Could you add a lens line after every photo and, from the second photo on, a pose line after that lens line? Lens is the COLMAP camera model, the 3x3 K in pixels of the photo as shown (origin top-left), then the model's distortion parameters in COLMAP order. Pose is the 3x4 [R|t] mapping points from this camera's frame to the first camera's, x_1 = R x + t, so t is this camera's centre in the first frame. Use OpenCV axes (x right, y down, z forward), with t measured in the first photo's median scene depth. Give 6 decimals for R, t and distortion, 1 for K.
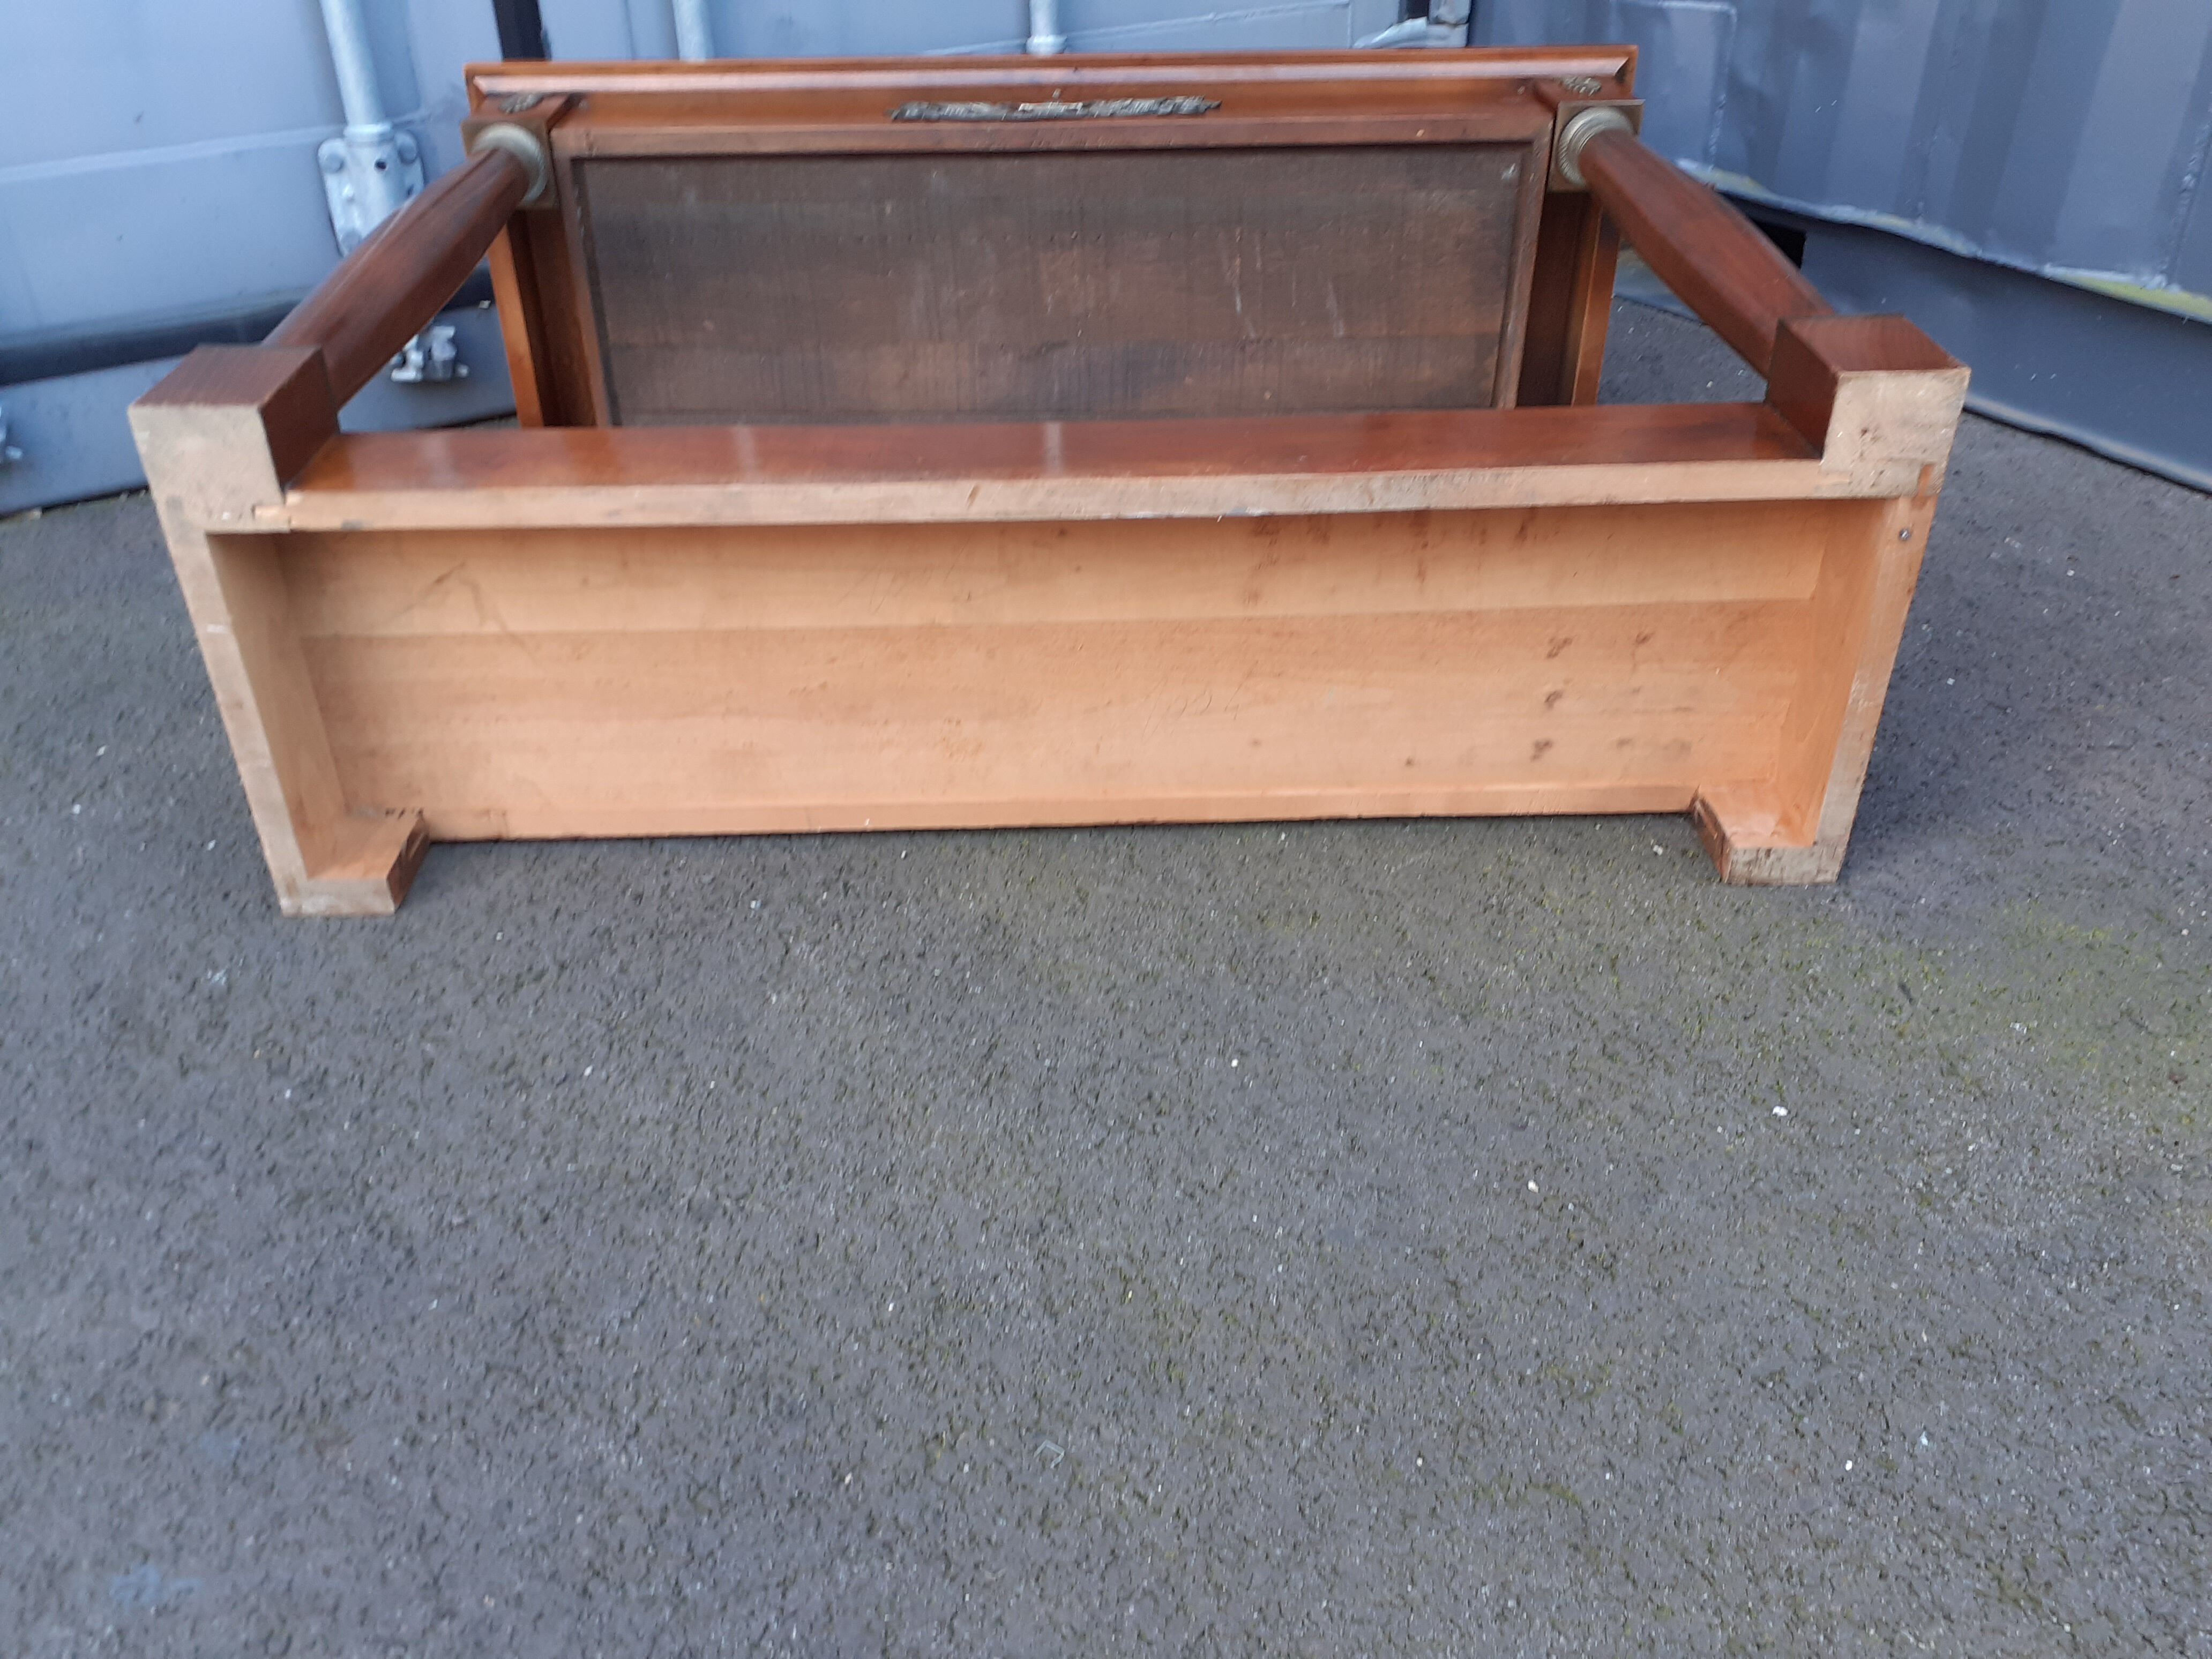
lens RADIAL K [[1811.2, 0, 1105.7], [0, 1811.2, 839.8], [0, 0, 1]] dist [0.027004, -0.049456]
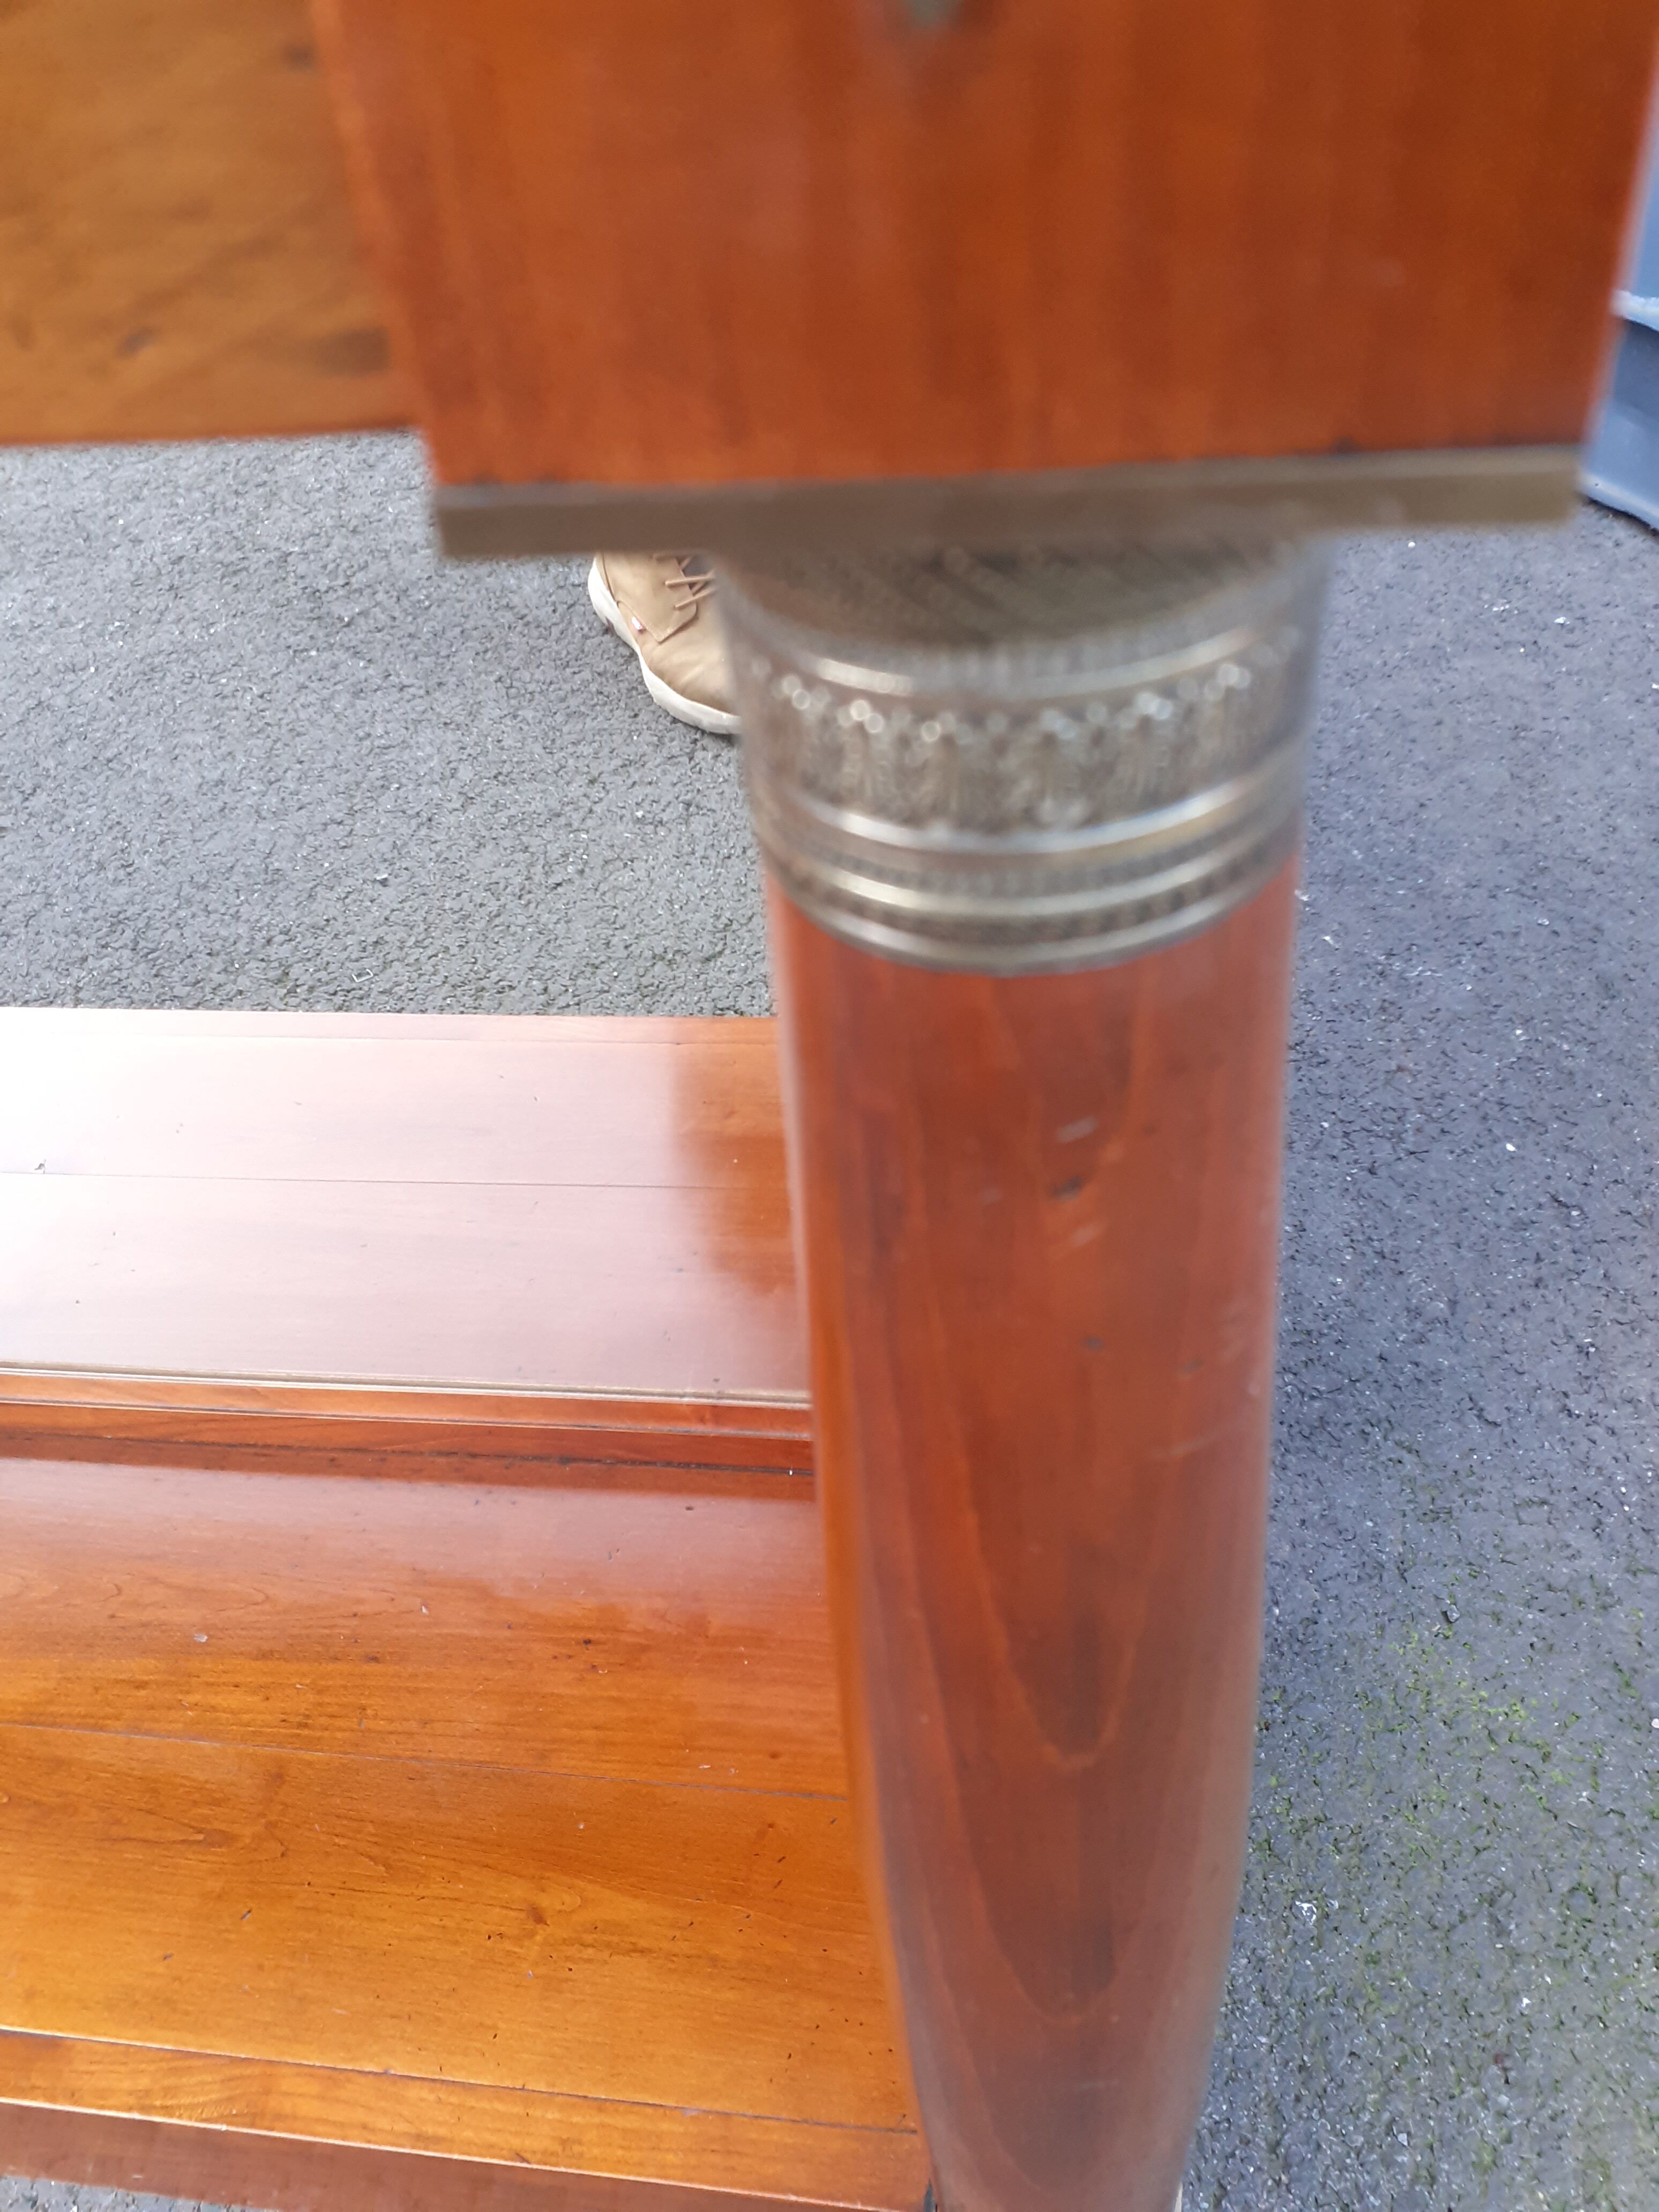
lens RADIAL K [[1811.2, 0, 833.3], [0, 1811.2, 1091.2], [0, 0, 1]] dist [0.027004, -0.049456]
pose [[0.985357, 0.045594, -0.164292, 0.414046], [-0.014086, 0.982057, 0.188058, -0.298768], [0.169919, -0.182990, 0.968319, 0.375628]]
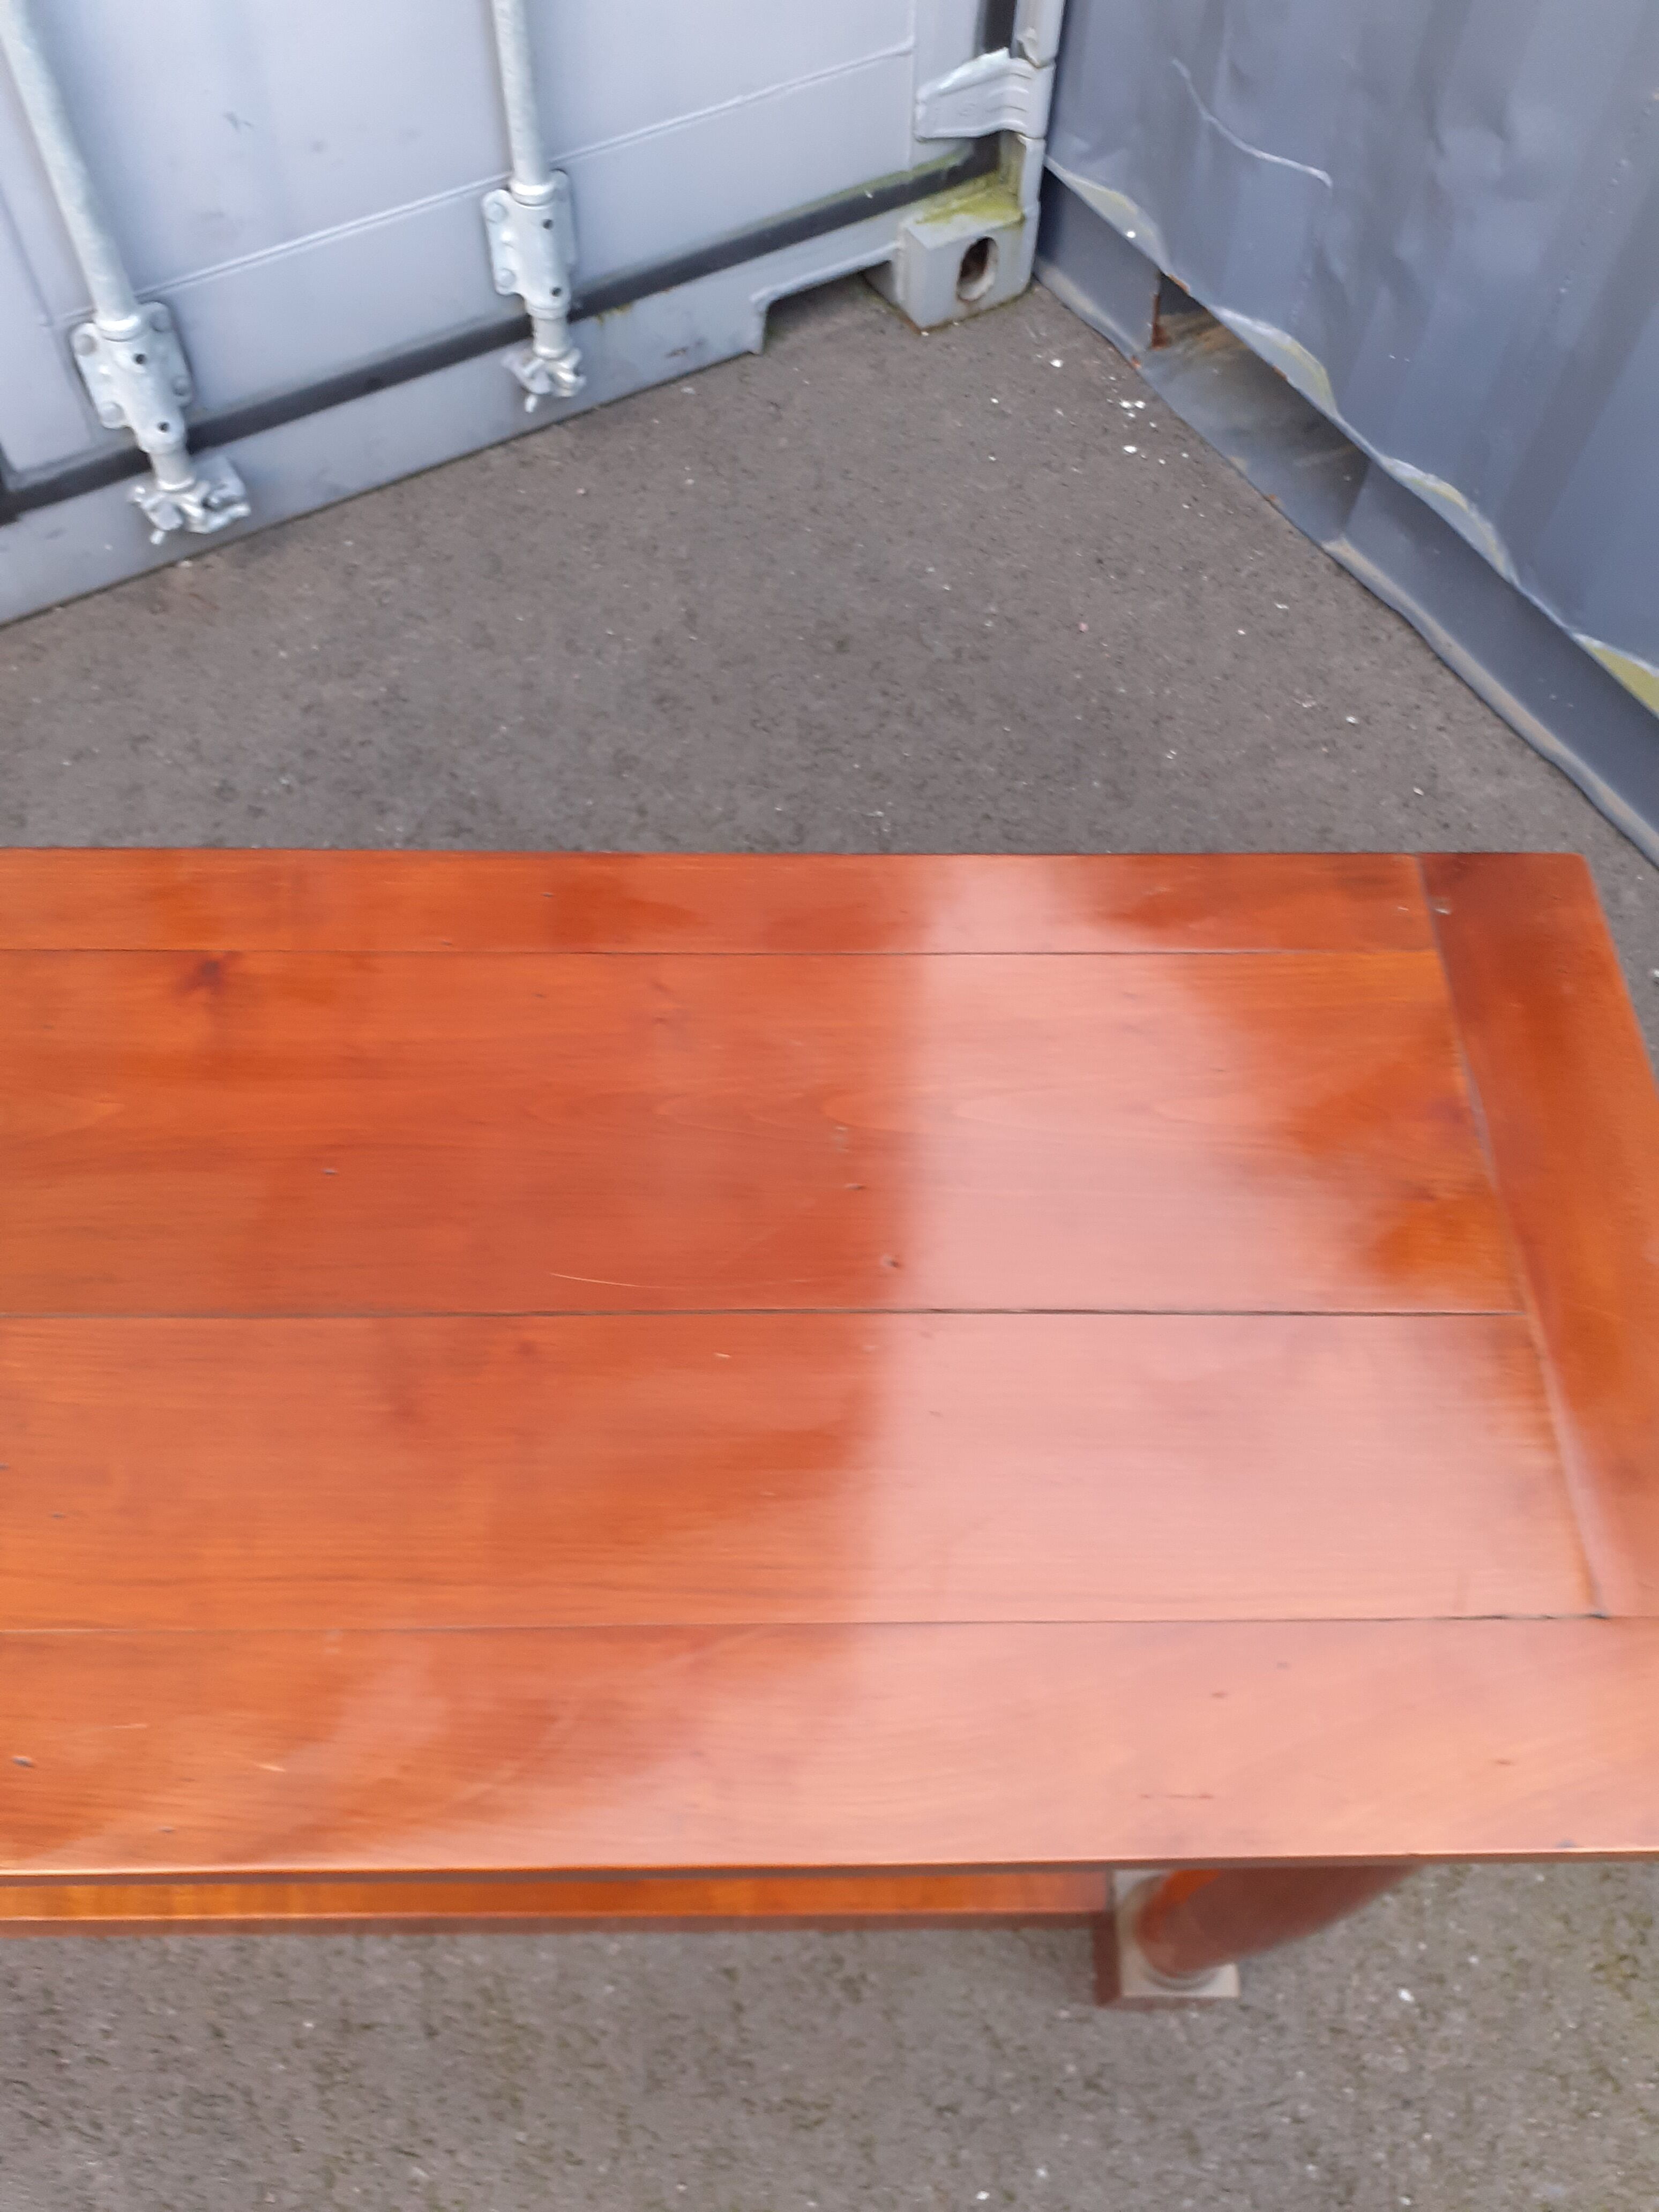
lens RADIAL K [[1811.2, 0, 844.0], [0, 1811.2, 1078.1], [0, 0, 1]] dist [0.027004, -0.049456]
pose [[0.998875, 0.026726, 0.039178, 0.164465], [-0.040947, 0.902803, 0.428102, -0.776177], [-0.023929, -0.429224, 0.902881, 0.071514]]
